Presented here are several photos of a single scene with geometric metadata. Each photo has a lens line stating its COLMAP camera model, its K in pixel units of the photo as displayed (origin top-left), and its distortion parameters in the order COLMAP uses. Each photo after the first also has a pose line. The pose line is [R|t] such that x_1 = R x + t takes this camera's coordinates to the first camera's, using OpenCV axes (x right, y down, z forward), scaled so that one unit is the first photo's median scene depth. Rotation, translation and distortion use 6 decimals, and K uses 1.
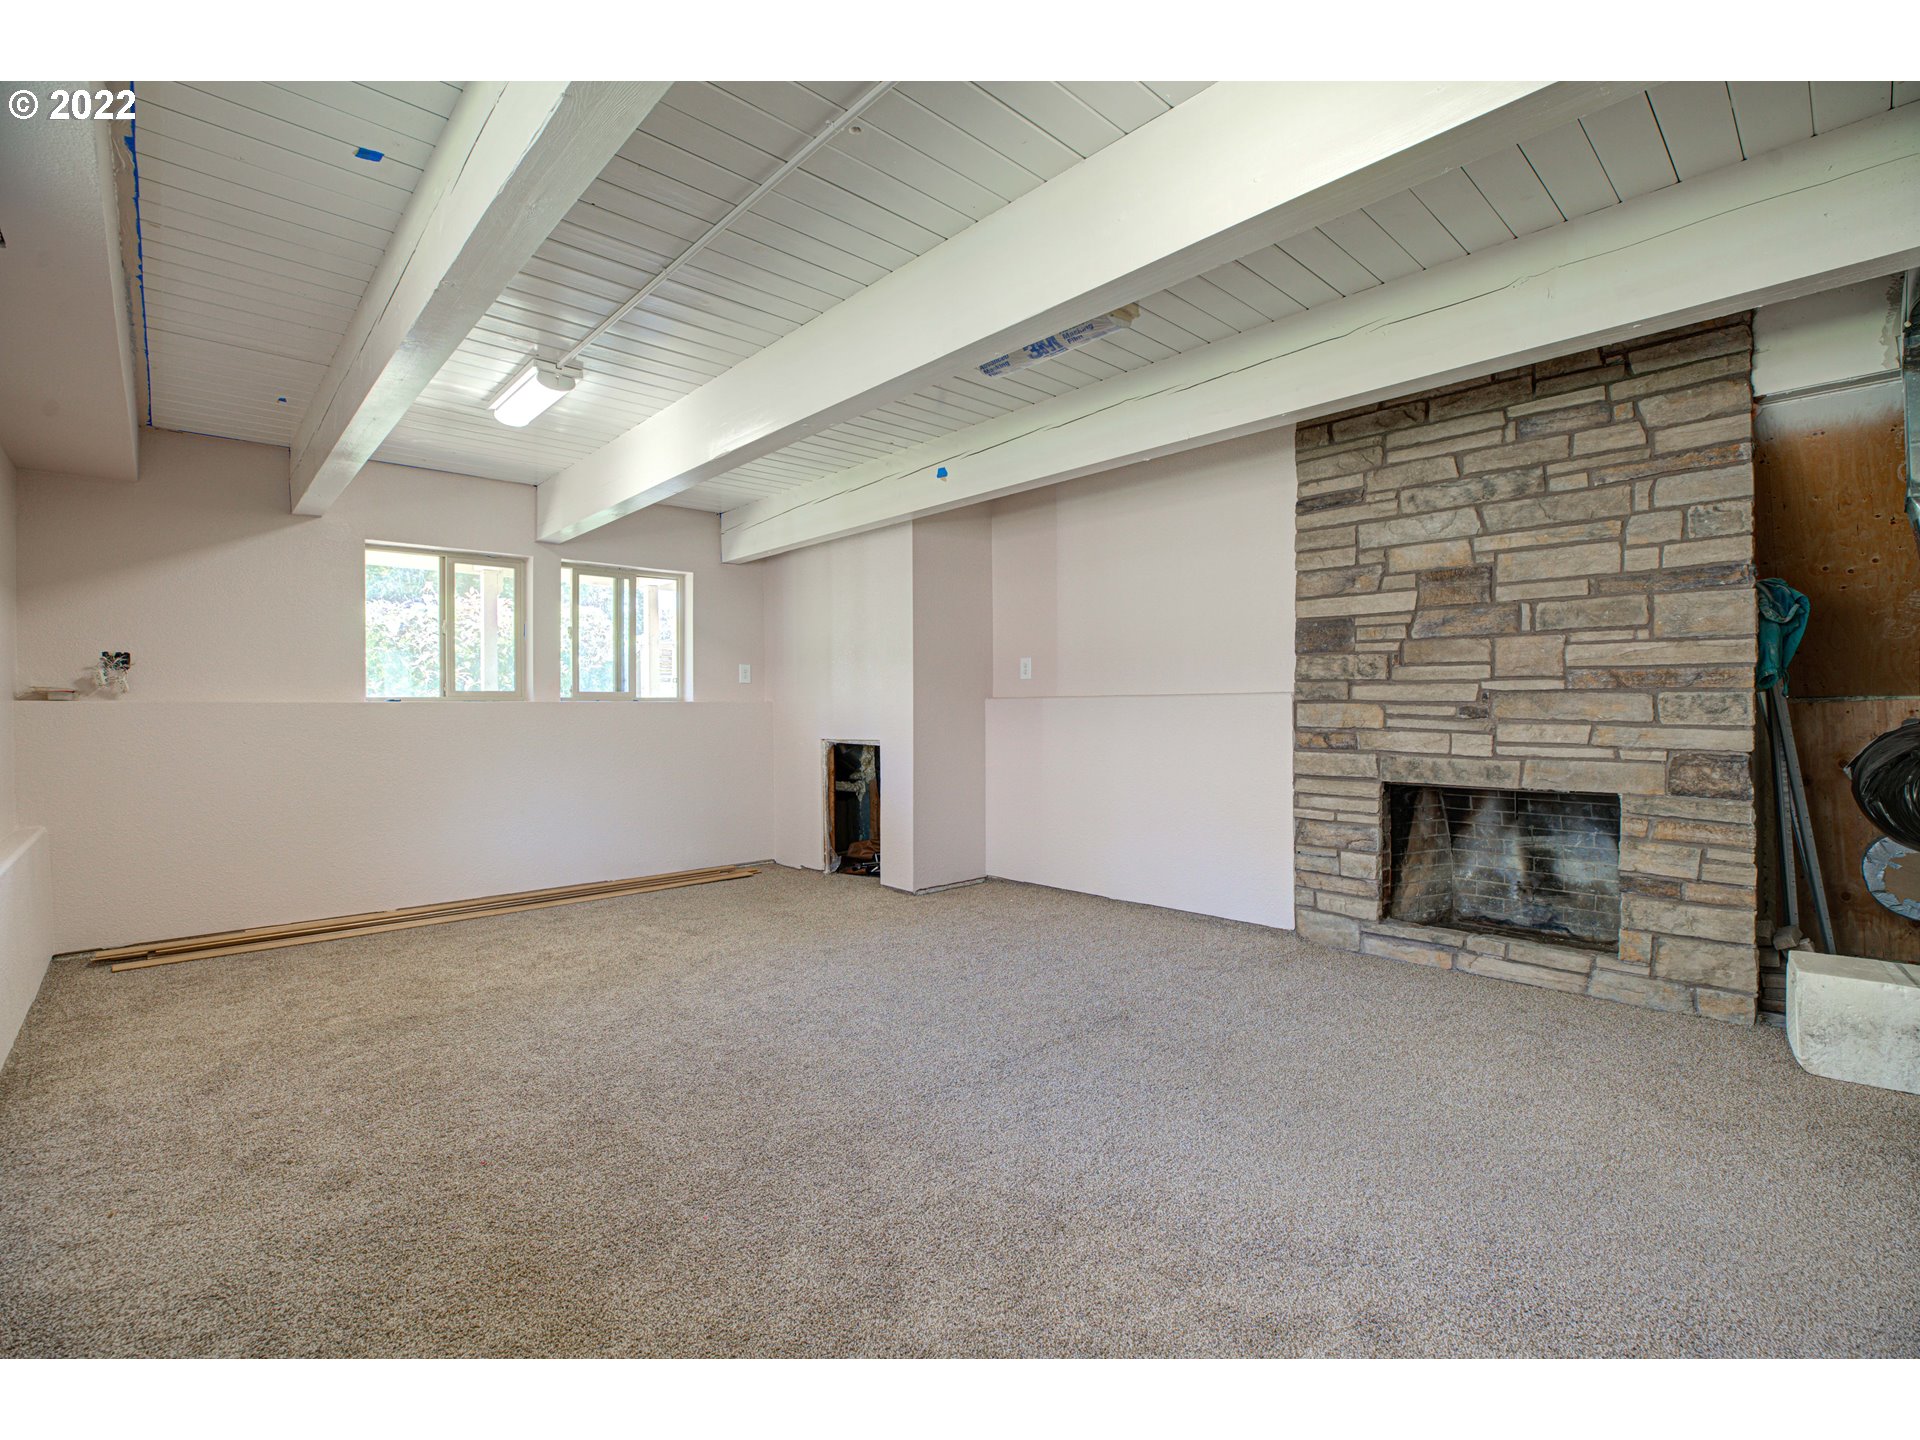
lens RADIAL K [[892.8, 0, 960.6], [0, 892.8, 711.0], [0, 0, 1]] dist [-0.038865, 0.008067]
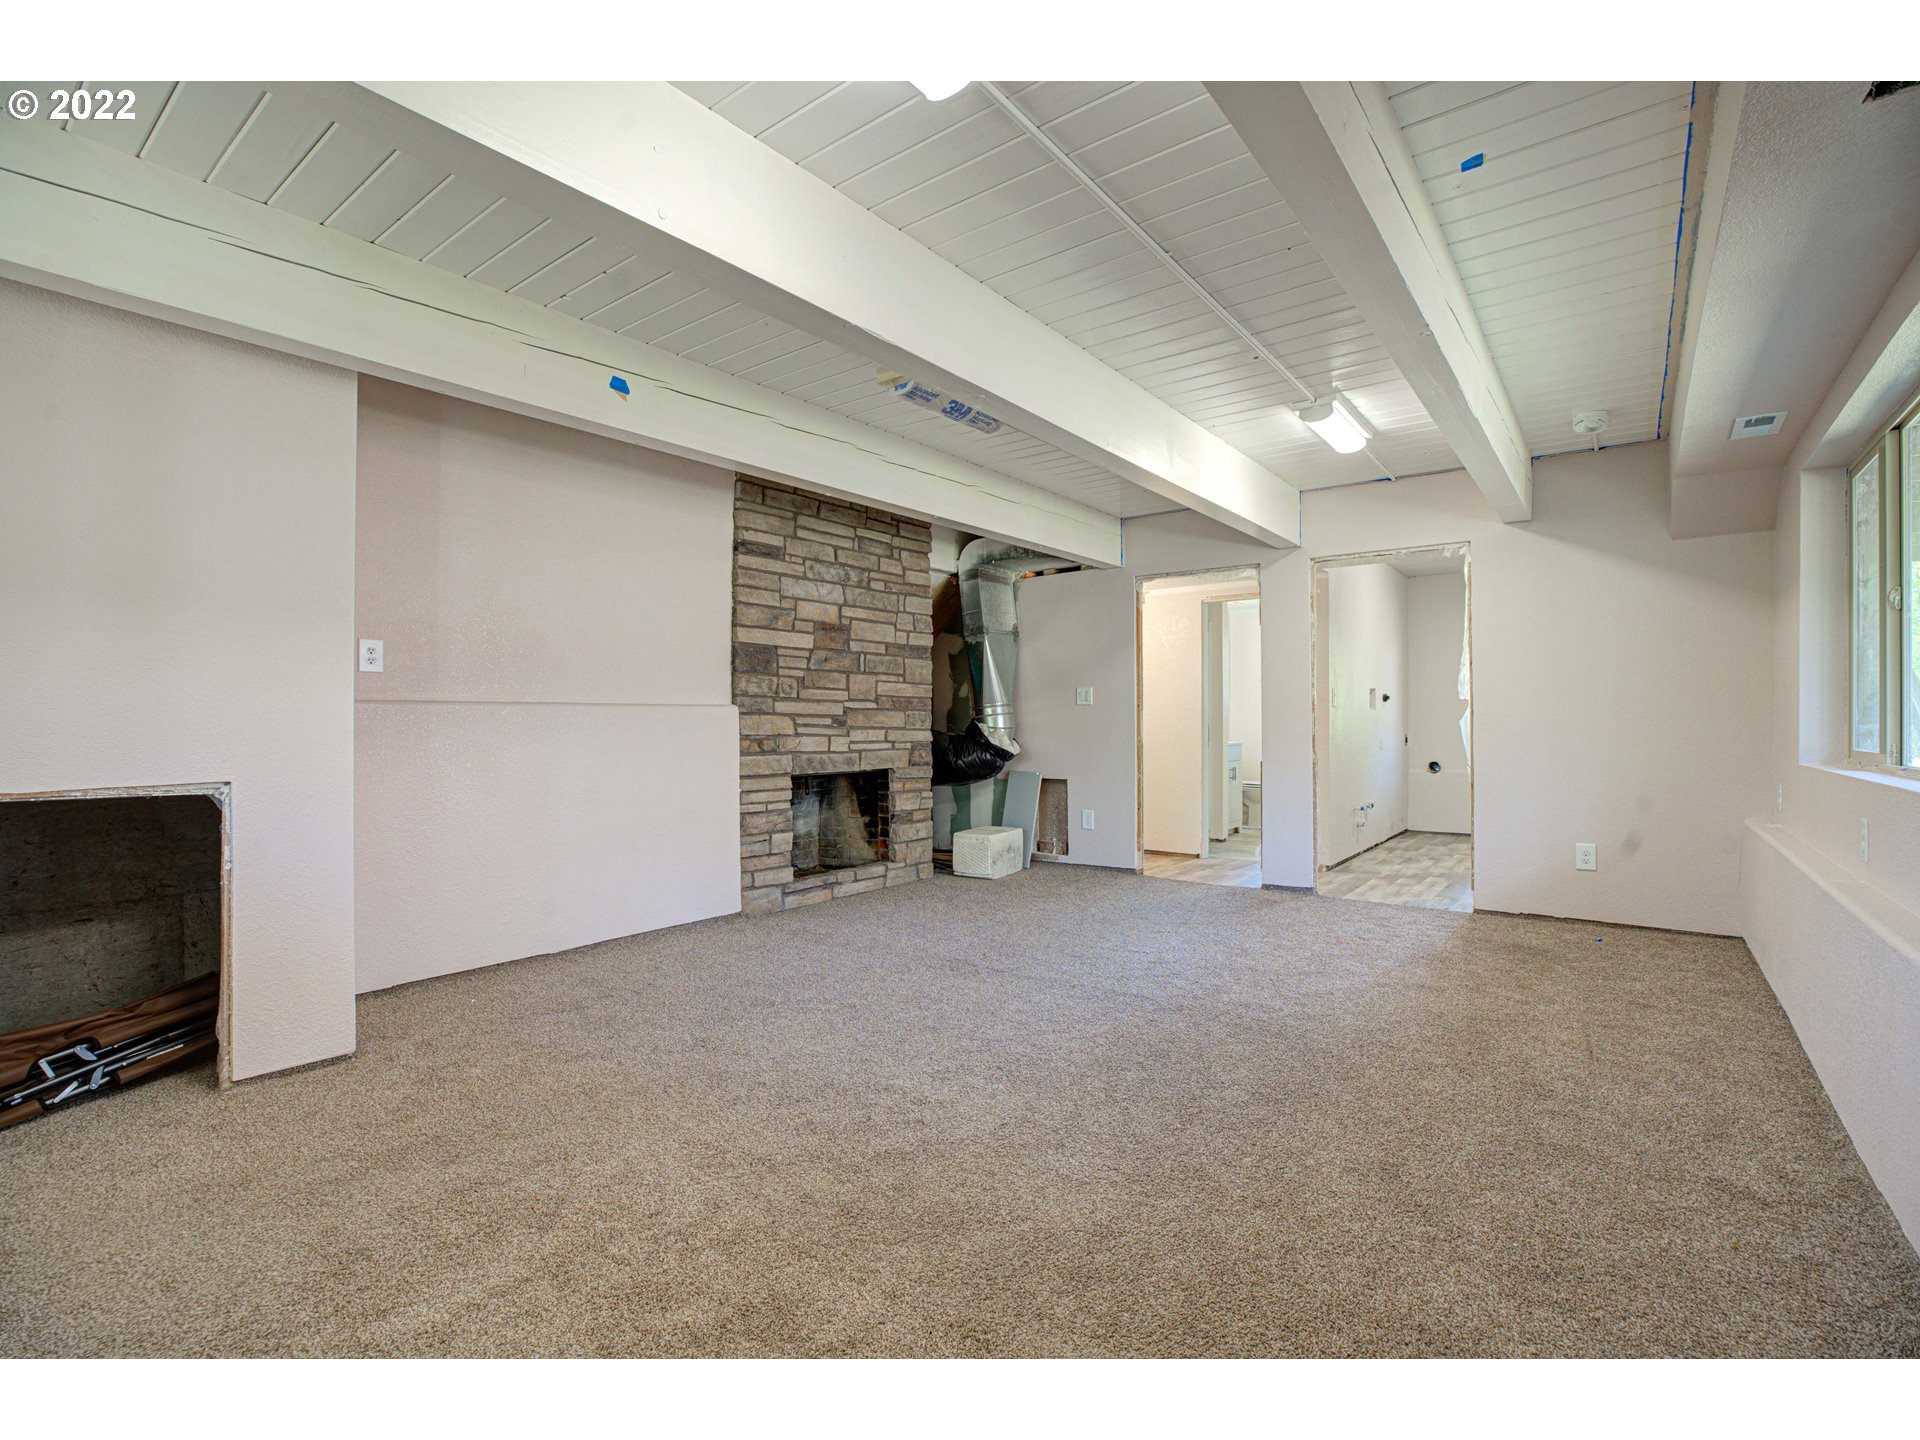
lens RADIAL K [[892.8, 0, 960.3], [0, 892.8, 723.3], [0, 0, 1]] dist [-0.038865, 0.008067]
pose [[-0.171555, 0.003798, 0.985167, -0.916116], [0.007411, 0.999969, -0.002564, 0.008303], [-0.985147, 0.006862, -0.171578, 1.026656]]
